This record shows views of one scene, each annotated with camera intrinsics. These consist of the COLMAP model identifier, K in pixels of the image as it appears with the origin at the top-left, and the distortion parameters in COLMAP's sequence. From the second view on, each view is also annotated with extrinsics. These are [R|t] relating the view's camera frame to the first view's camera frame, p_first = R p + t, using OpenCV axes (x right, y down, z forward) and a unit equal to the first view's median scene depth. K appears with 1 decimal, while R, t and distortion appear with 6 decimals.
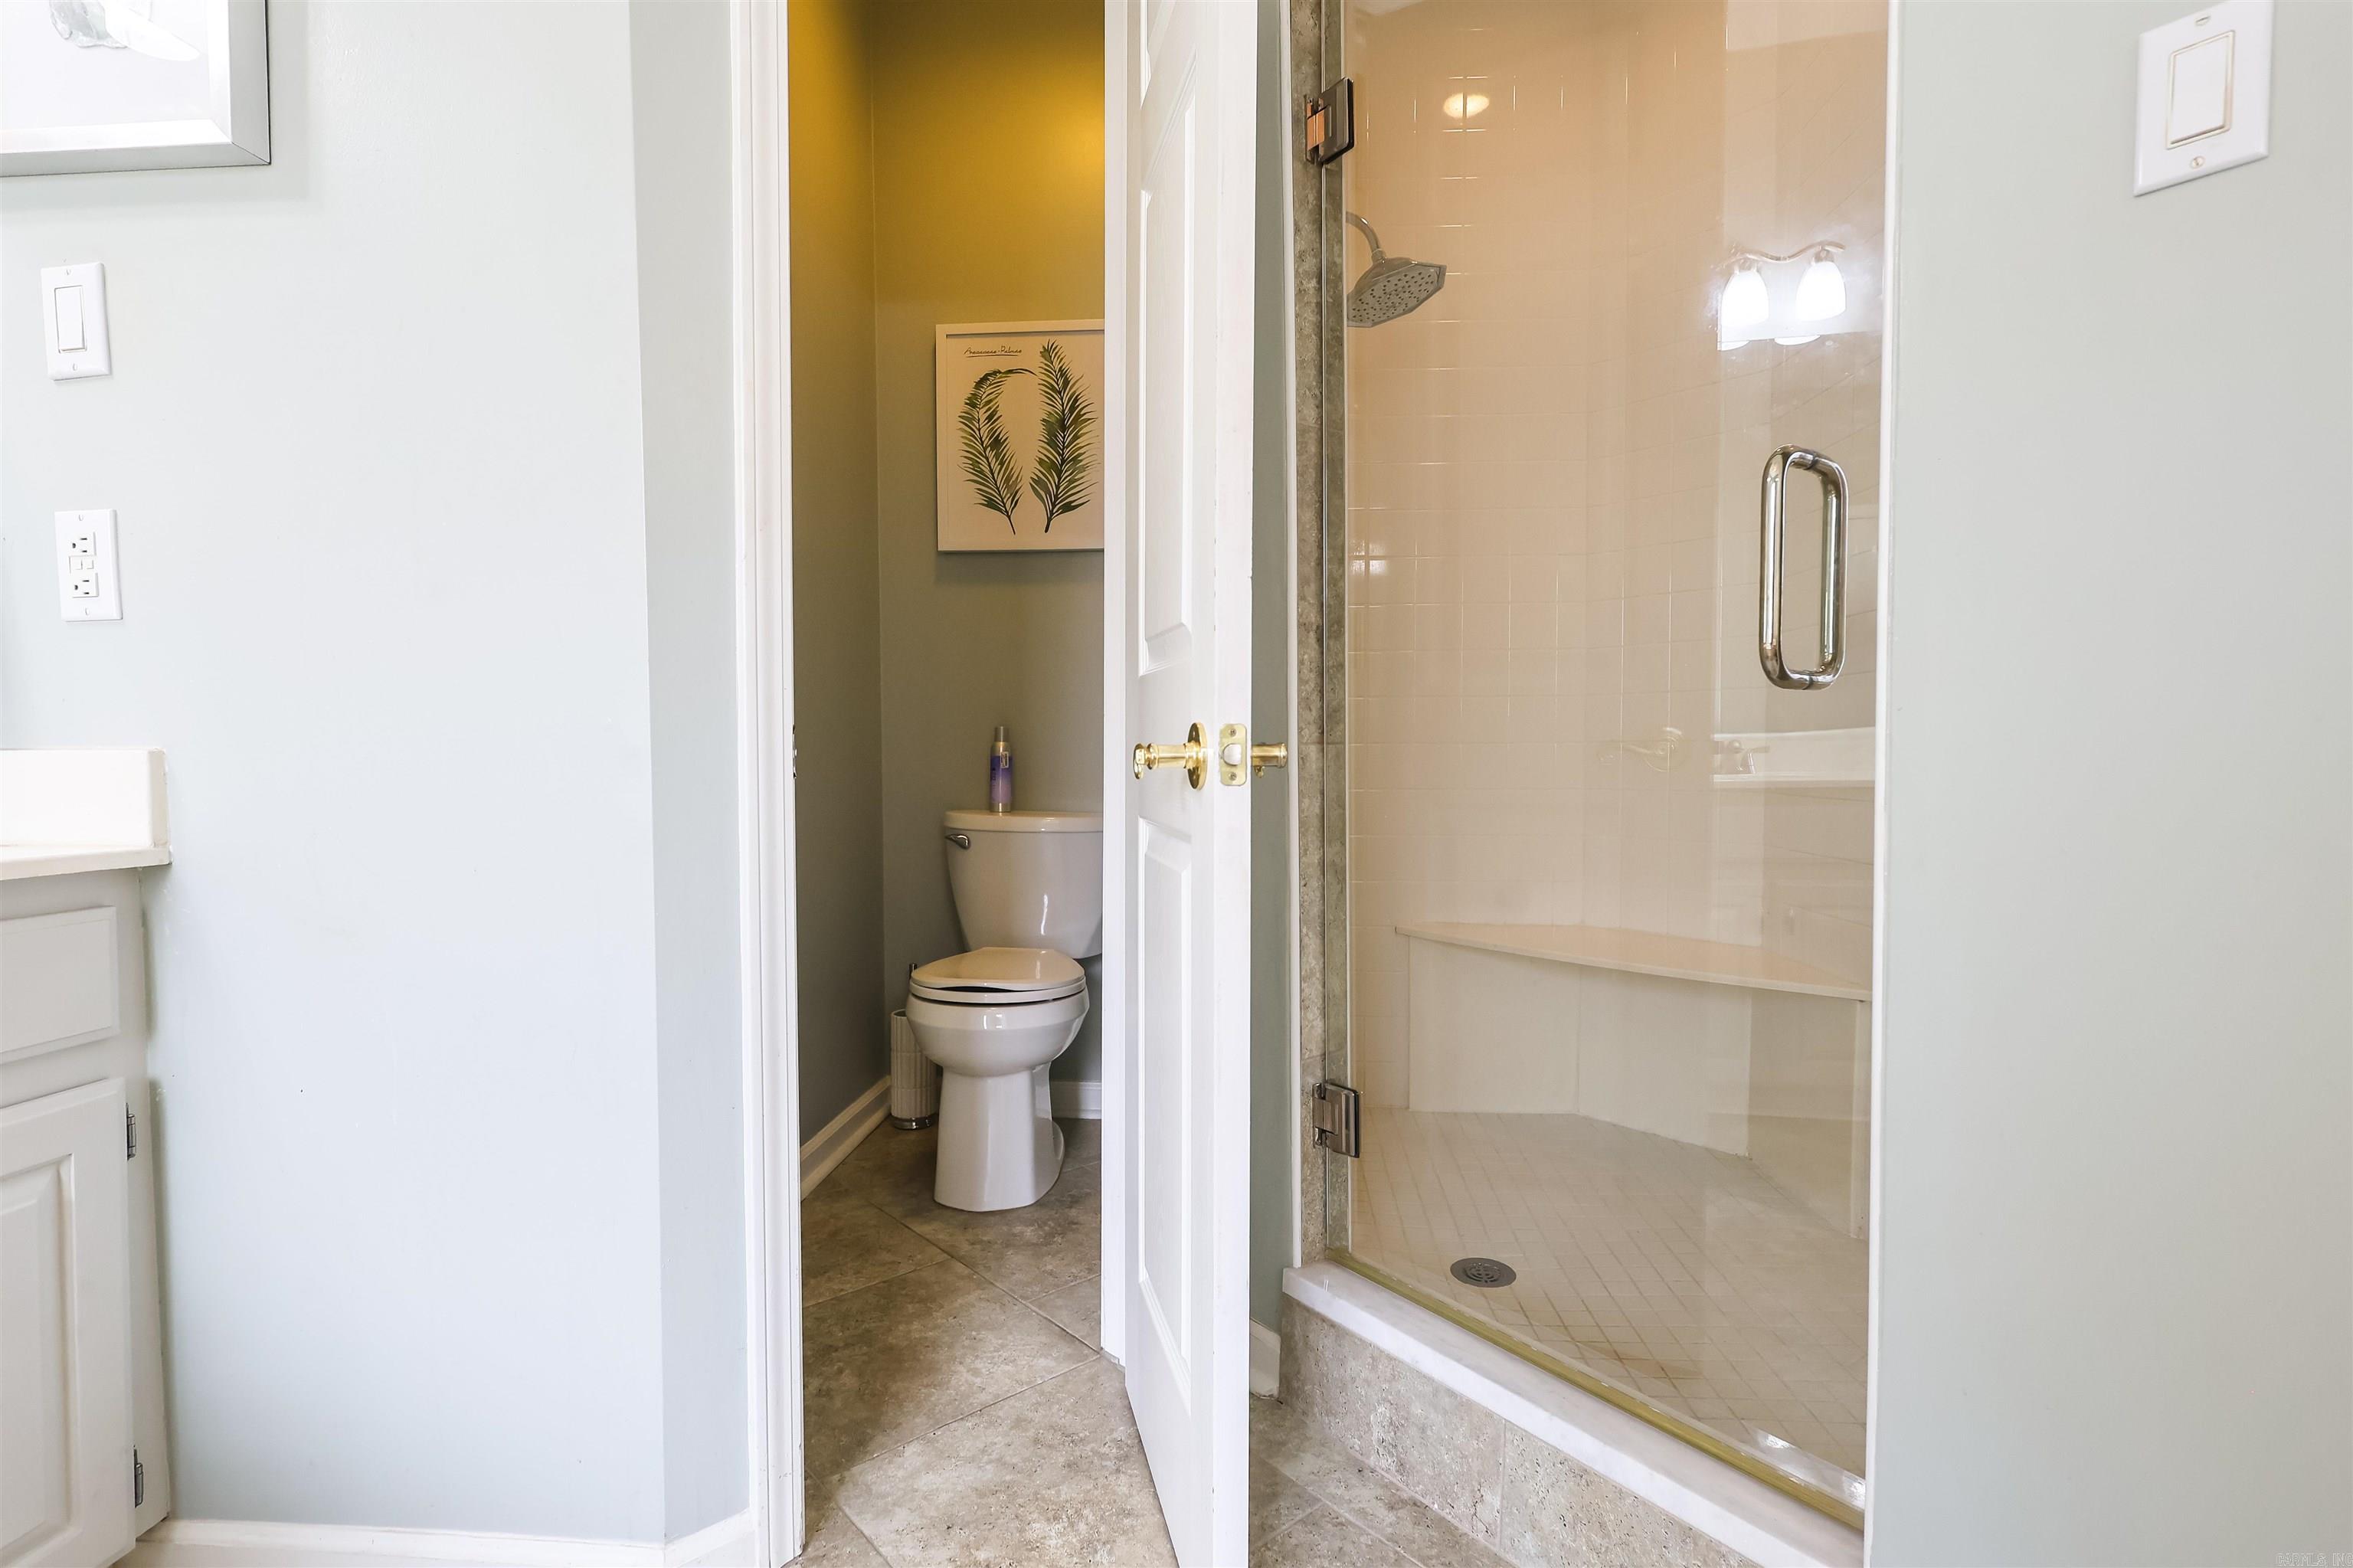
lens RADIAL K [[1100.0, 0, 1176.5], [0, 1100.0, 784.0], [0, 0, 1]] dist [-0.000207, 0.000369]
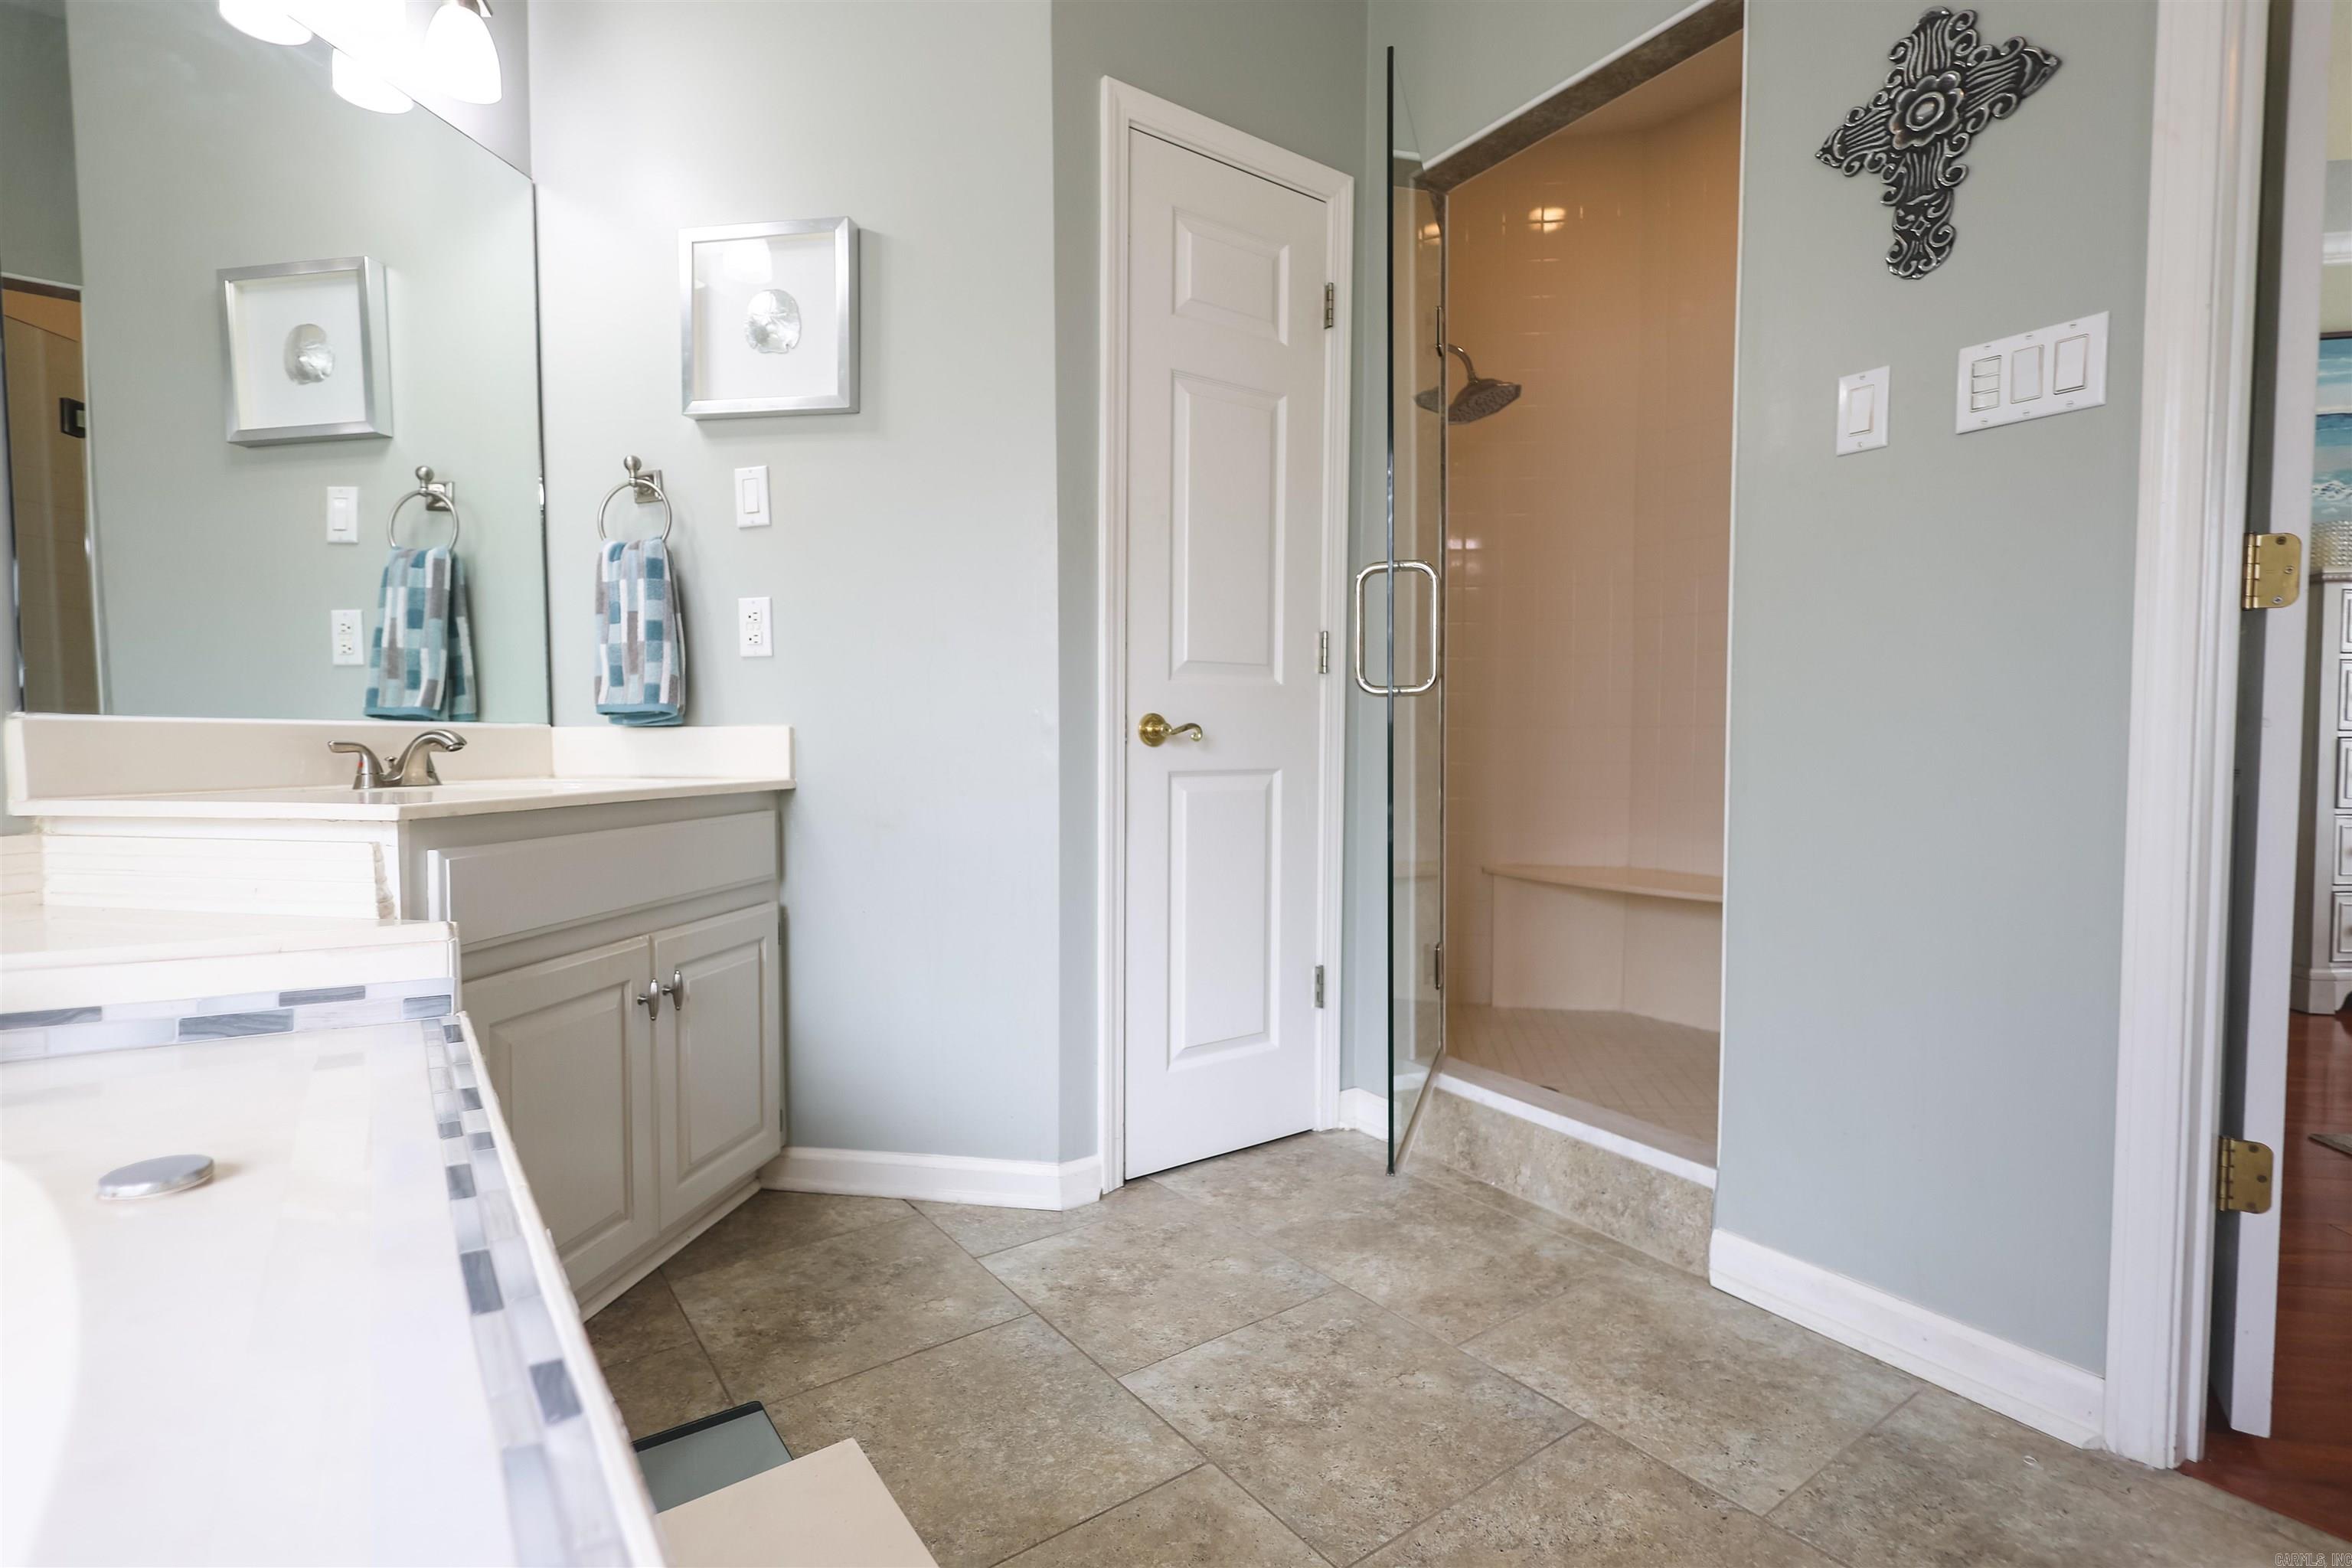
lens RADIAL K [[1107.5, 0, 1176.0], [0, 1107.5, 784.0], [0, 0, 1]] dist [-0.003062, -0.000504]
pose [[0.995916, 0.007822, -0.089948, -0.108547], [-0.006840, 0.999914, 0.011228, 0.039643], [0.090028, -0.010567, 0.995883, -0.791333]]
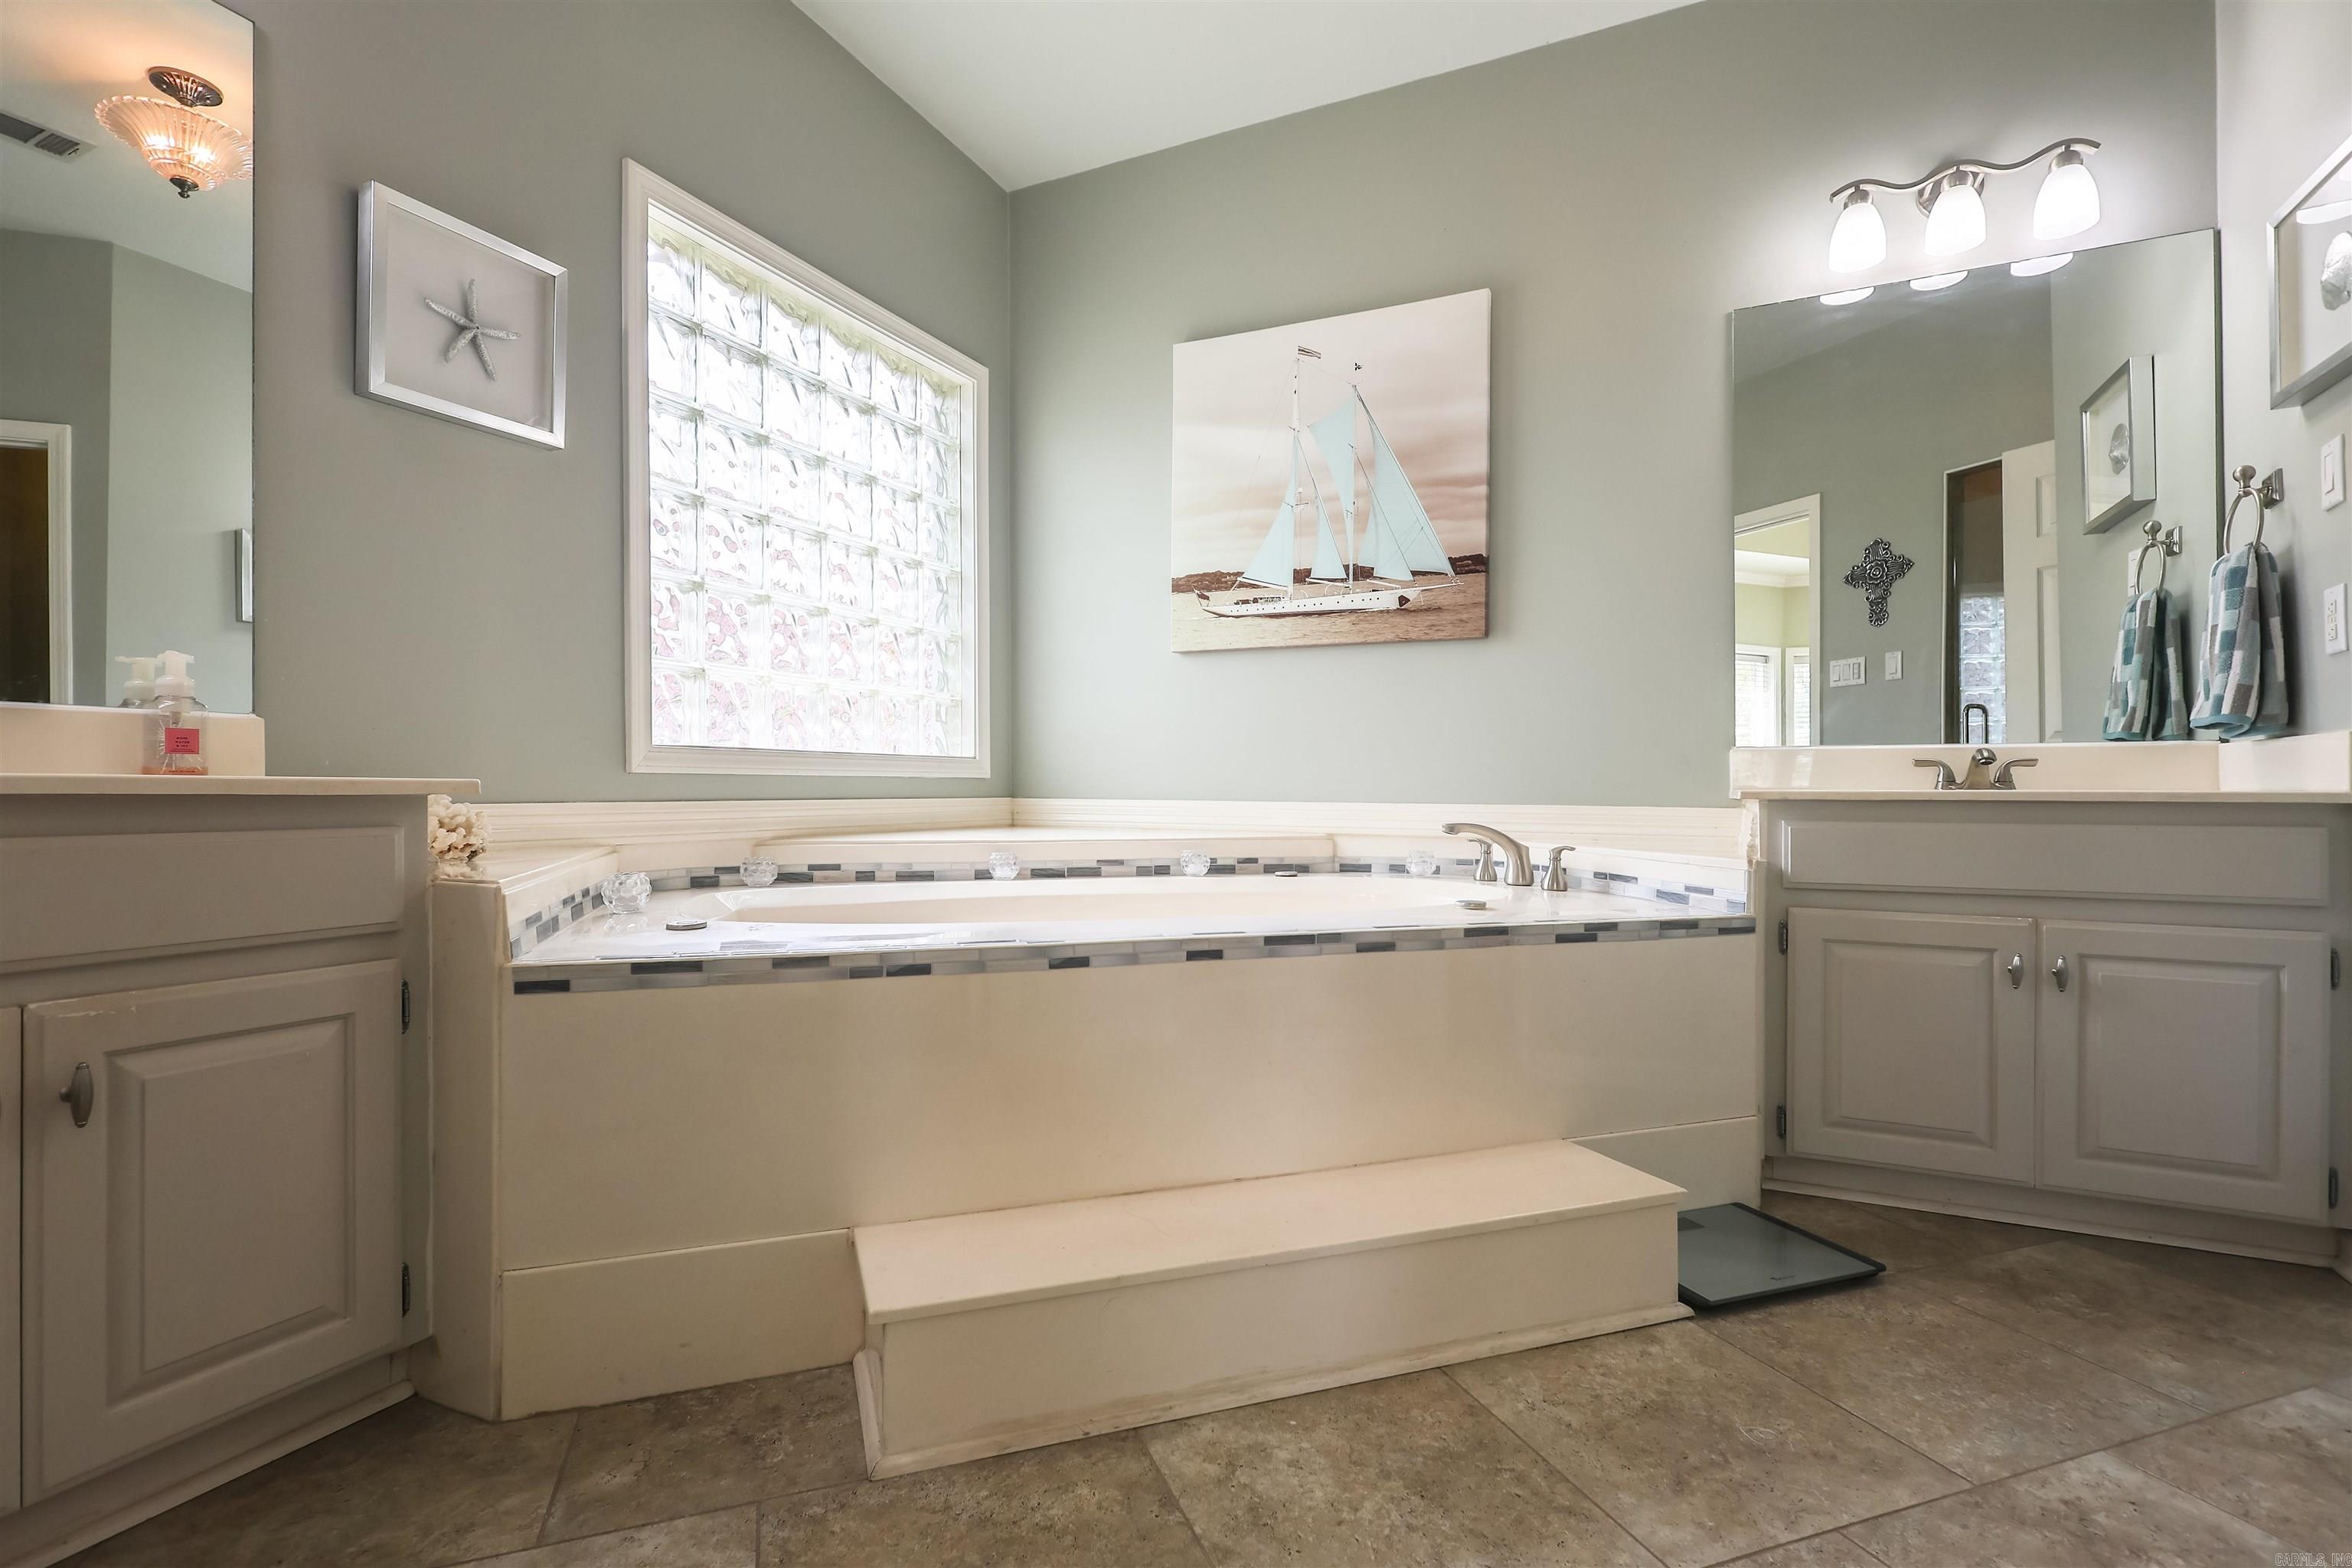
lens RADIAL K [[1099.5, 0, 1176.0], [0, 1099.5, 784.0], [0, 0, 1]] dist [-0.000207, 0.000369]
pose [[-0.356510, -0.003186, -0.934286, 1.128202], [-0.028686, 0.999560, 0.007537, 0.079979], [0.933851, 0.029488, -0.356444, -0.018781]]
